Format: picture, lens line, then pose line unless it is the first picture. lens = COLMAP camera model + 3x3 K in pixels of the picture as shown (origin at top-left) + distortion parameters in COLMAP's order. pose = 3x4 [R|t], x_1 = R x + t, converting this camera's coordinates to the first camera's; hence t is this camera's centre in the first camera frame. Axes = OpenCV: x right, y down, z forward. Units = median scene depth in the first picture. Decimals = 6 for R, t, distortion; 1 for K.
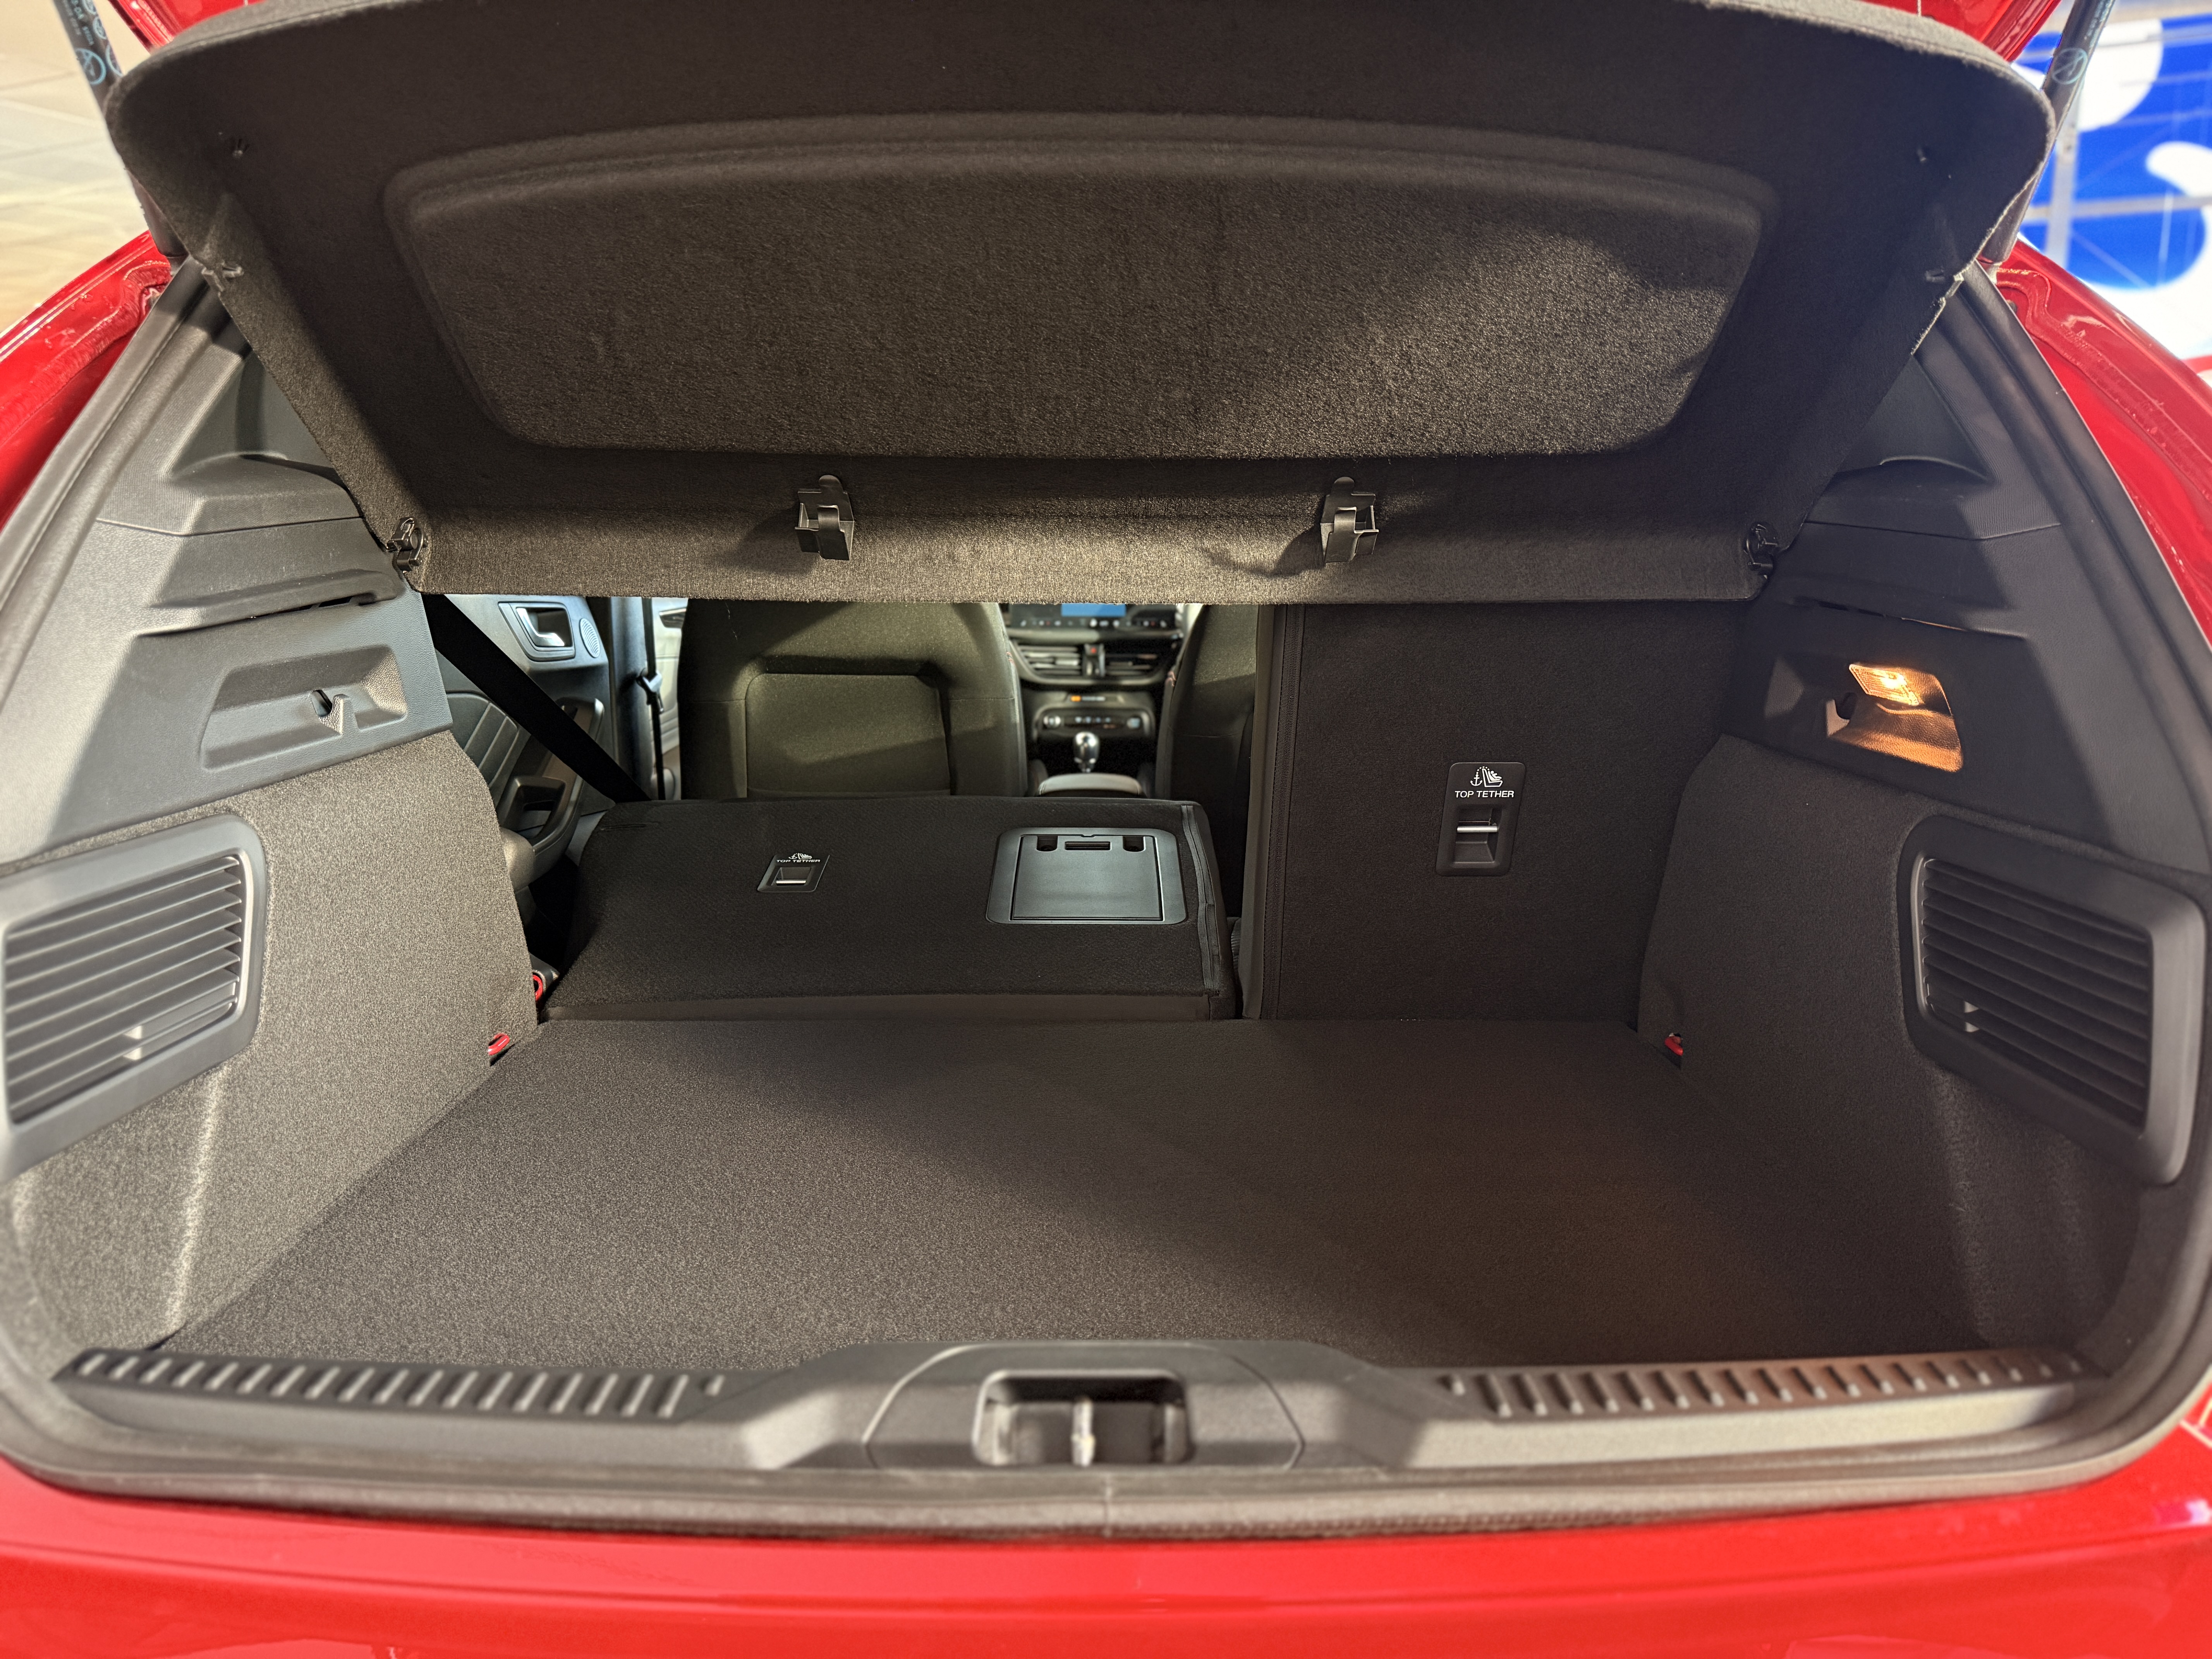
lens RADIAL K [[1535.0, 0, 1106.0], [0, 1535.0, 829.5], [0, 0, 1]] dist [0.080726, -0.100661]
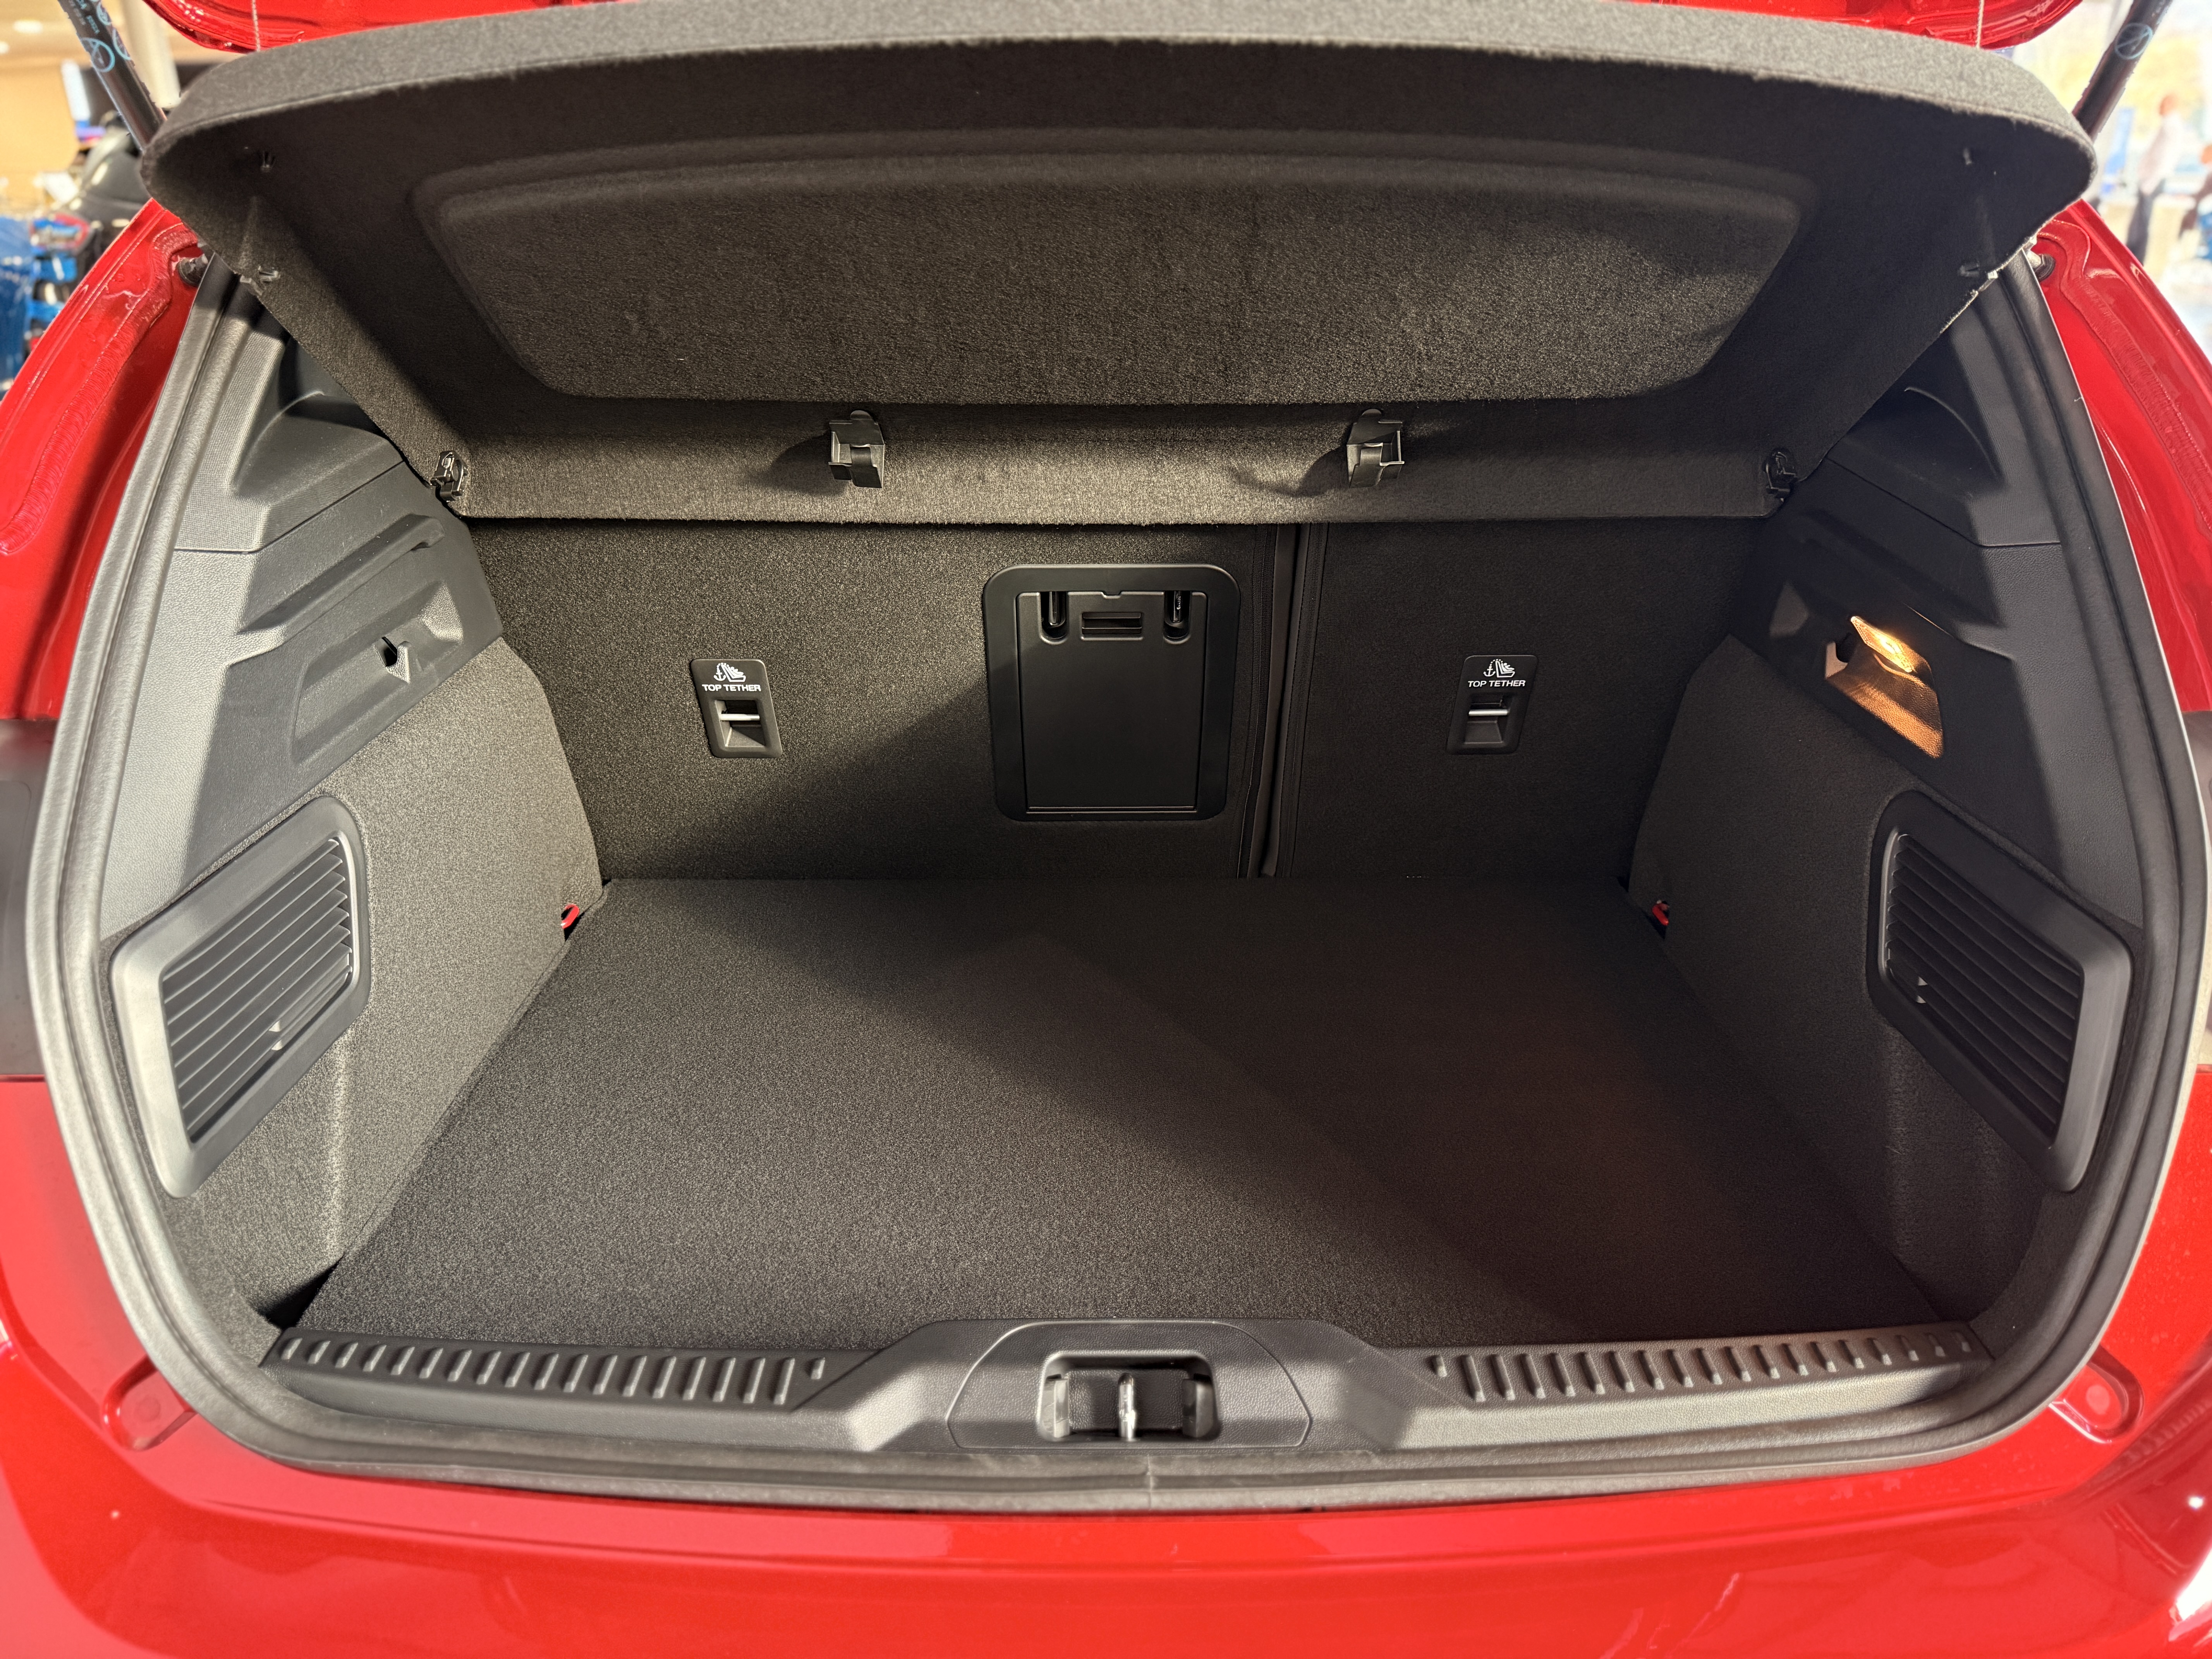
lens RADIAL K [[1547.4, 0, 1108.7], [0, 1547.4, 797.6], [0, 0, 1]] dist [0.080721, -0.110088]
pose [[0.999989, -0.002781, -0.003710, -0.017235], [0.003514, 0.976580, 0.215124, -0.244947], [0.003025, -0.215135, 0.976580, -0.057255]]
